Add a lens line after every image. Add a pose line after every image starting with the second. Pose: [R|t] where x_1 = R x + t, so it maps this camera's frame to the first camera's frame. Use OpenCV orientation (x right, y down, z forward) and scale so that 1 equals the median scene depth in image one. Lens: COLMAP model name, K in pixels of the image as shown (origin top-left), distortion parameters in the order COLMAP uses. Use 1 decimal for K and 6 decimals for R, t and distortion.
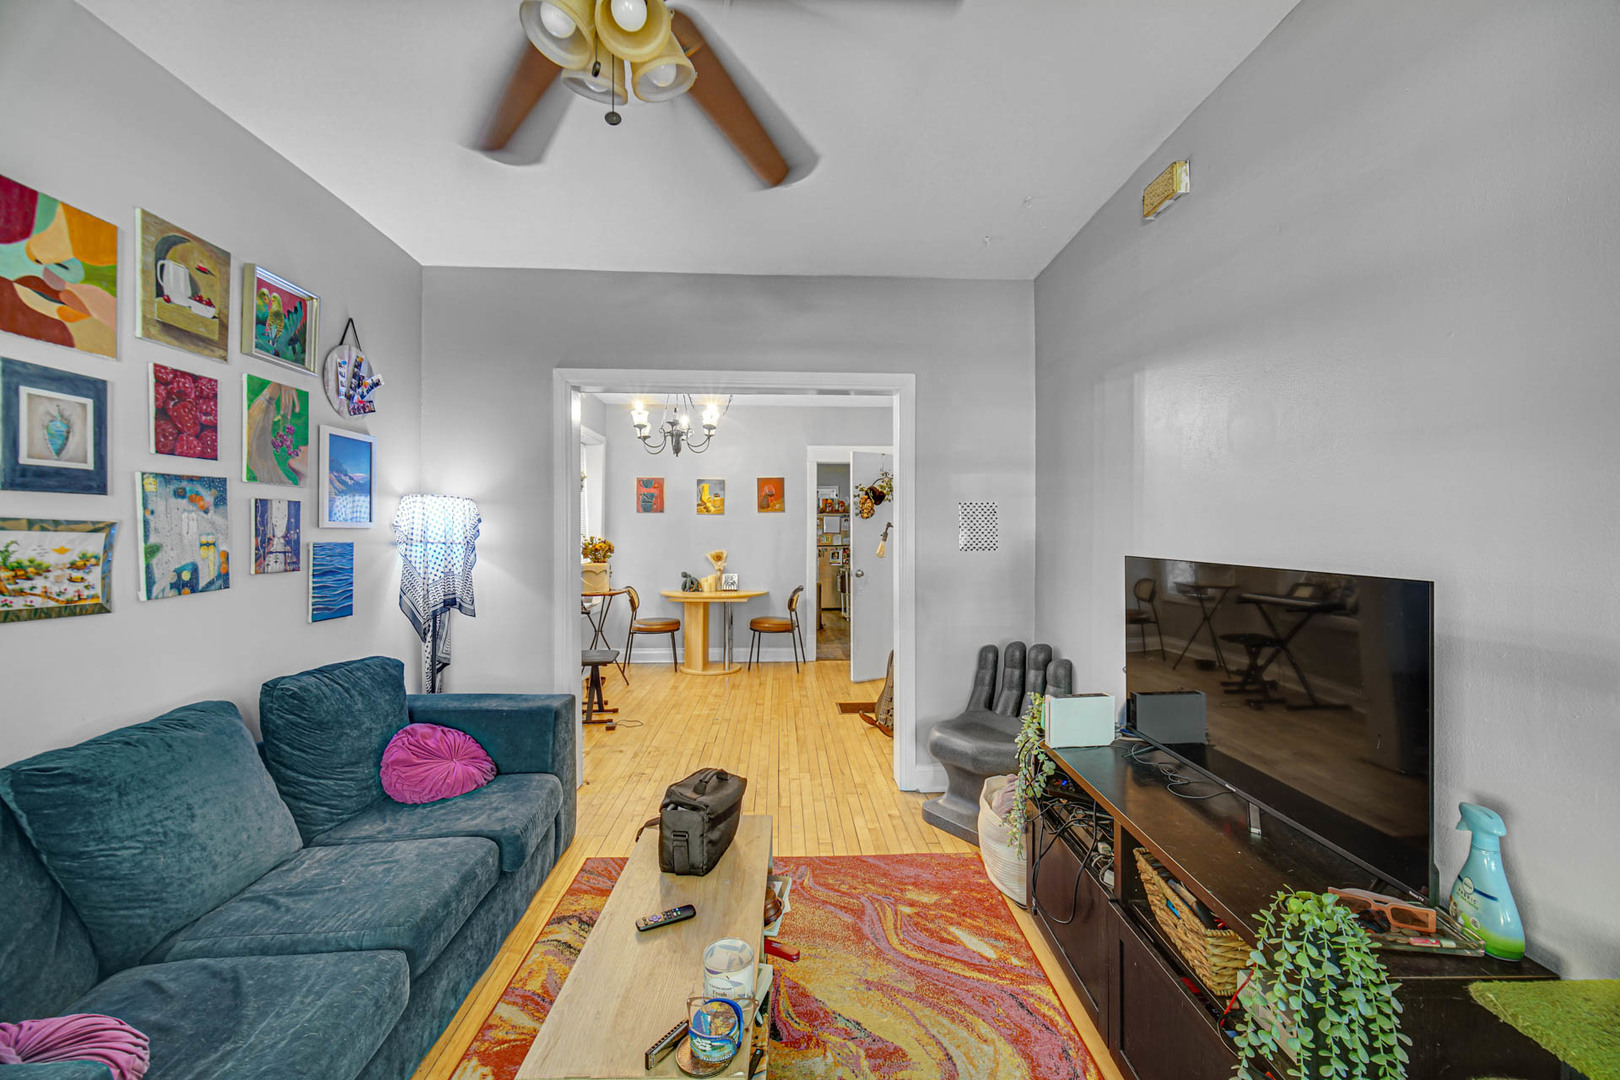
lens RADIAL K [[647.4, 0, 811.2], [0, 647.4, 535.0], [0, 0, 1]] dist [-0.000821, -0.000043]
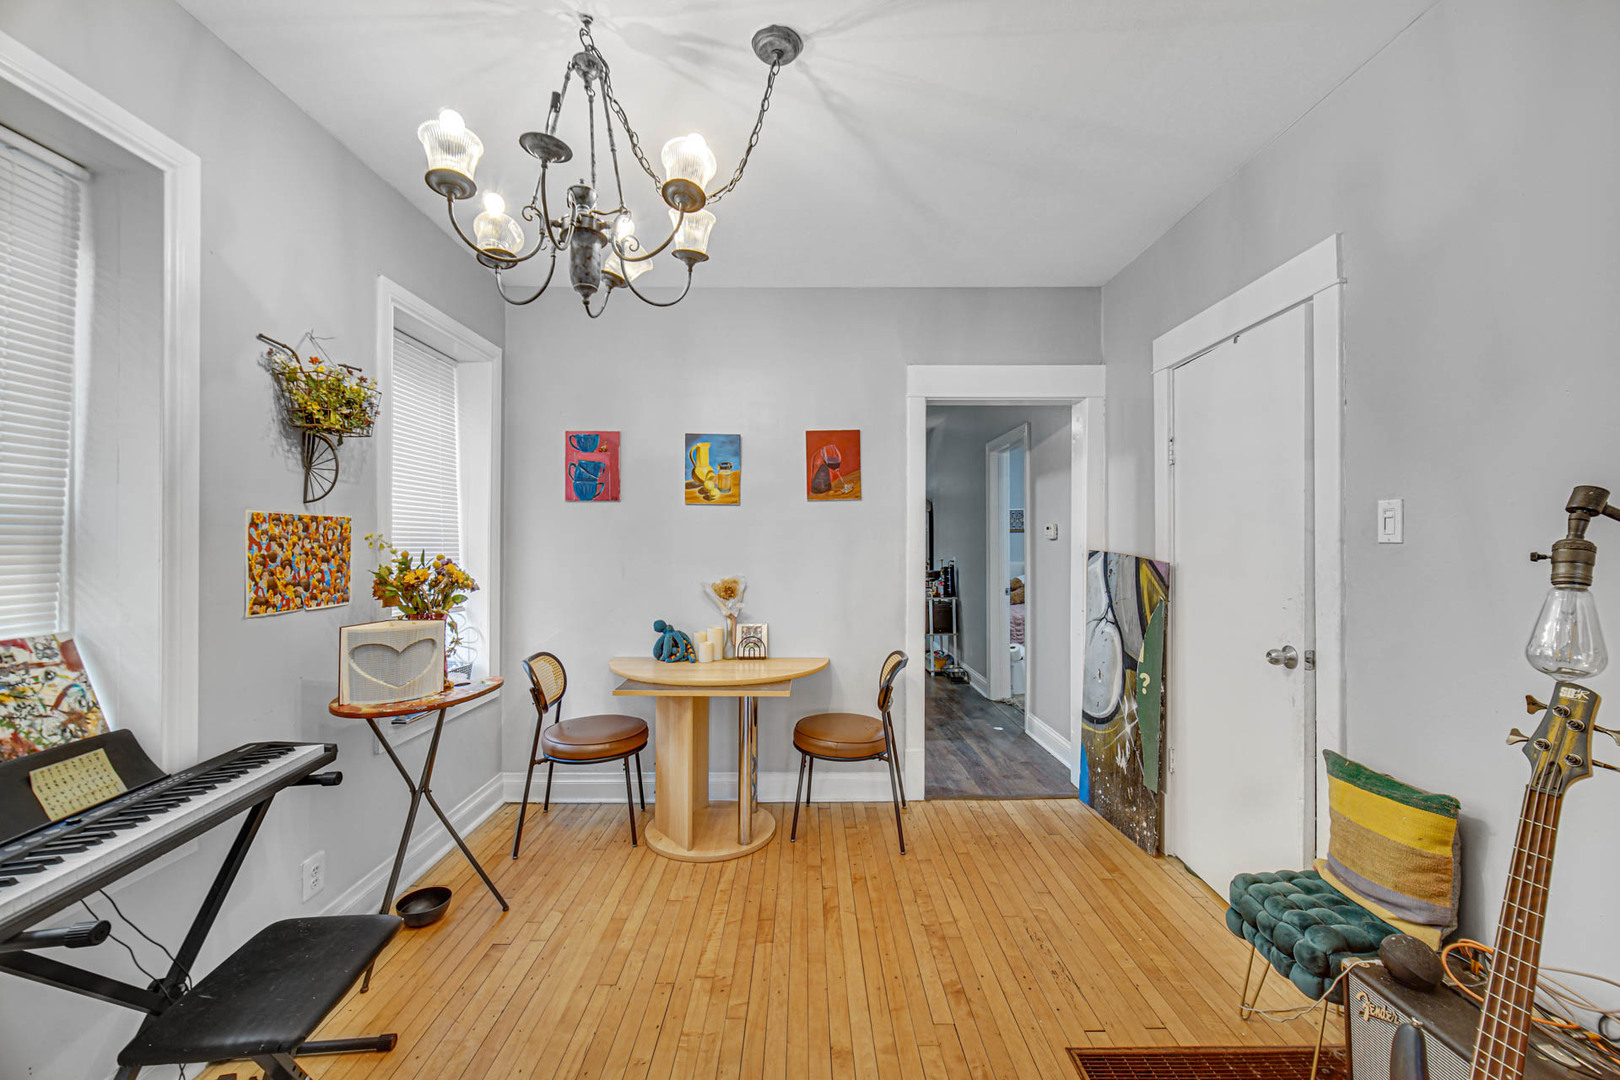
lens RADIAL K [[647.4, 0, 811.2], [0, 647.4, 535.0], [0, 0, 1]] dist [-0.000821, -0.000043]
pose [[0.999371, -0.003050, -0.035318, -0.185801], [0.002654, 0.999933, -0.011256, -0.007414], [0.035350, 0.011156, 0.999313, 1.505343]]
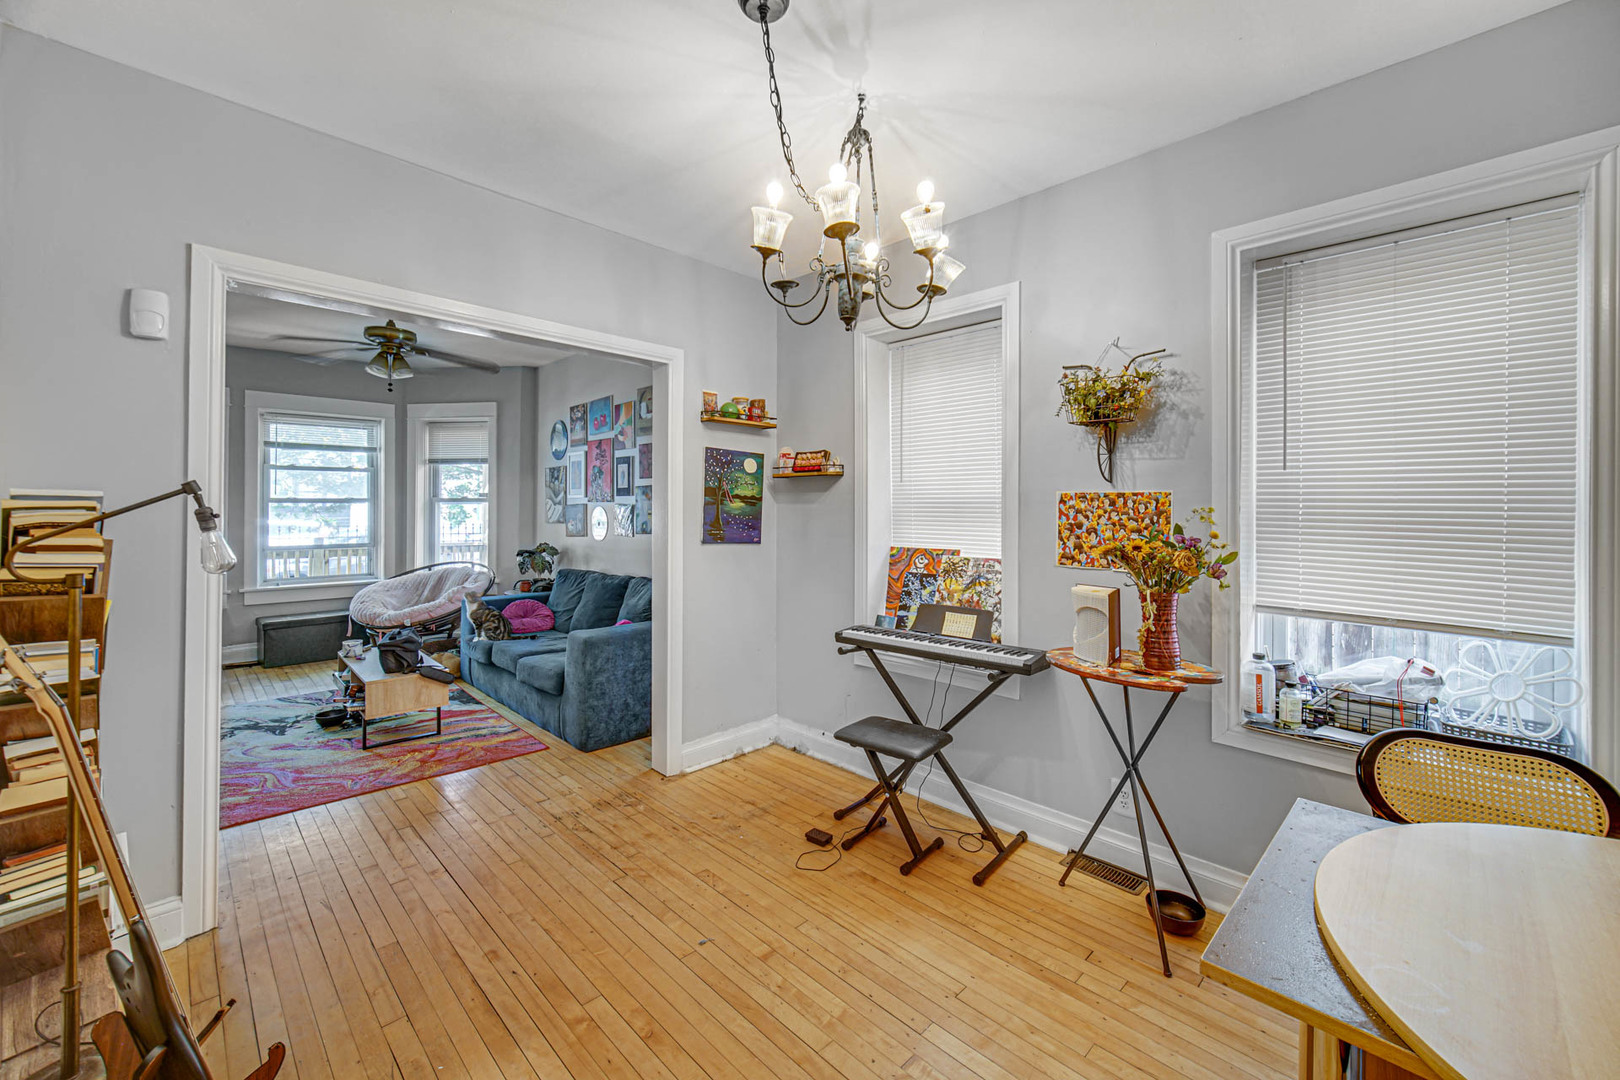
lens RADIAL K [[665.2, 0, 812.1], [0, 665.2, 507.3], [0, 0, 1]] dist [-0.000282, -0.000126]
pose [[-0.748909, -0.009410, -0.662607, 0.204727], [-0.012396, 0.999923, -0.000191, -0.015405], [0.662557, 0.008071, -0.748968, 2.869303]]
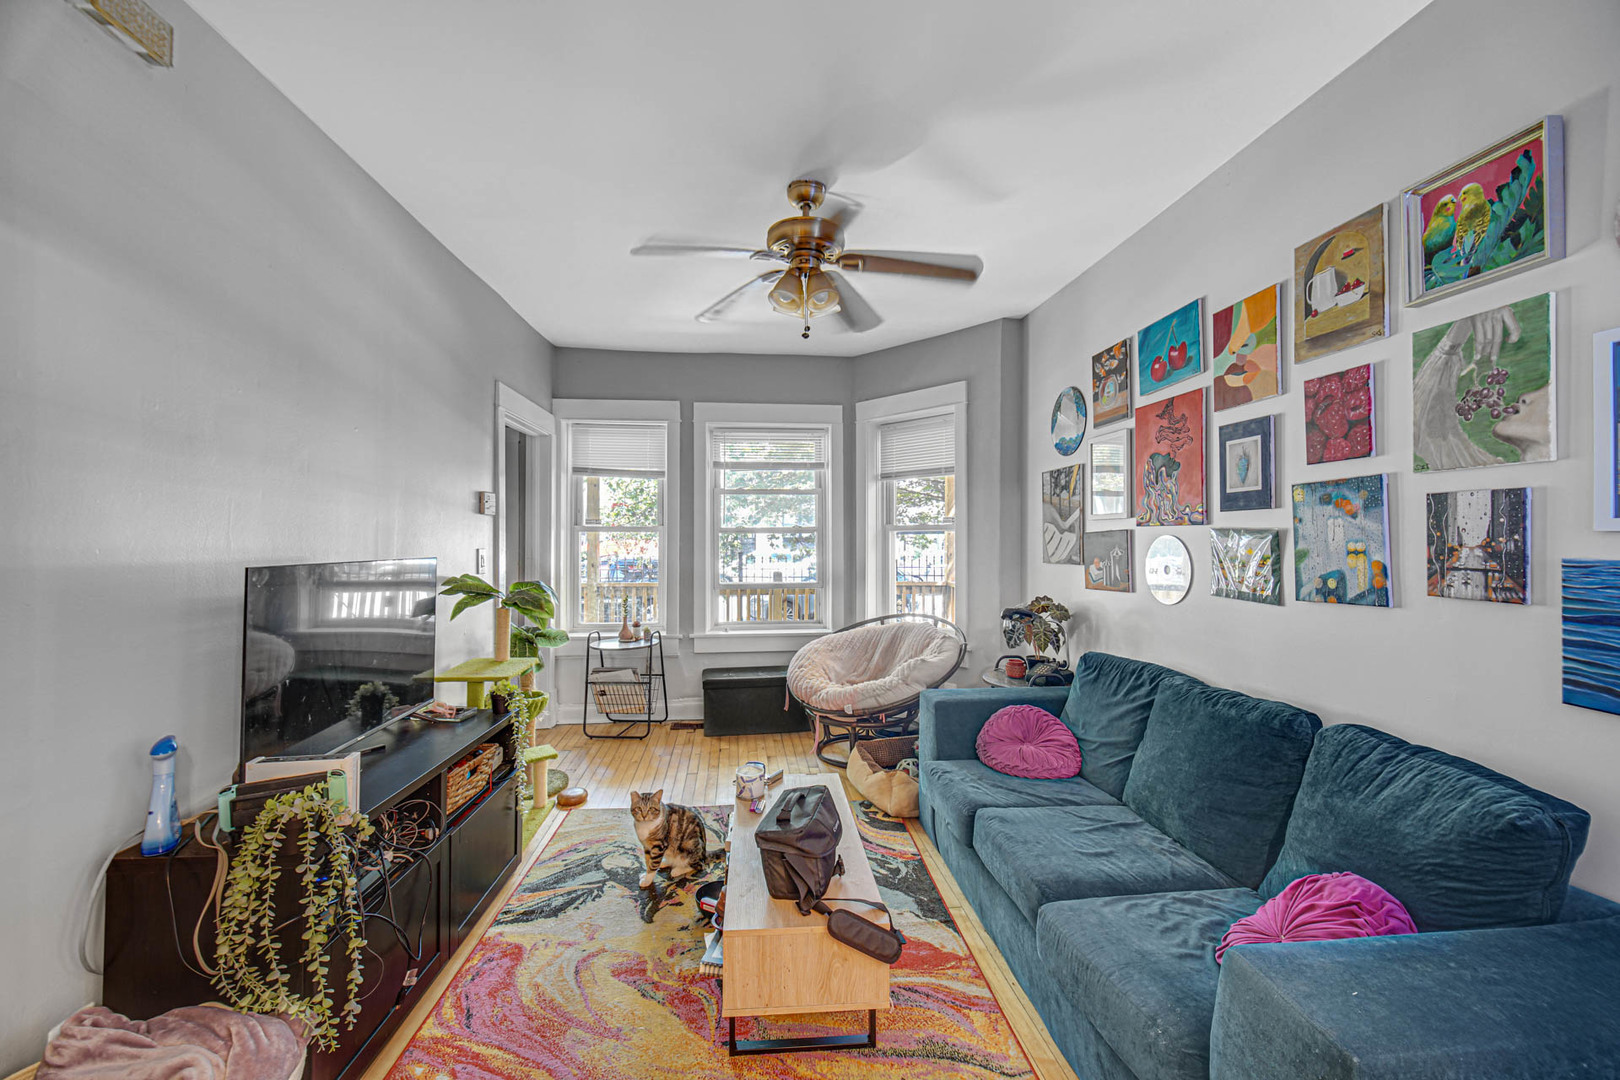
lens RADIAL K [[647.4, 0, 811.2], [0, 647.4, 535.0], [0, 0, 1]] dist [-0.000821, -0.000043]
pose [[-0.997774, -0.003324, -0.066596, -0.103447], [-0.003469, 0.999992, 0.002061, -0.008127], [0.066589, 0.002287, -0.997778, 1.654850]]
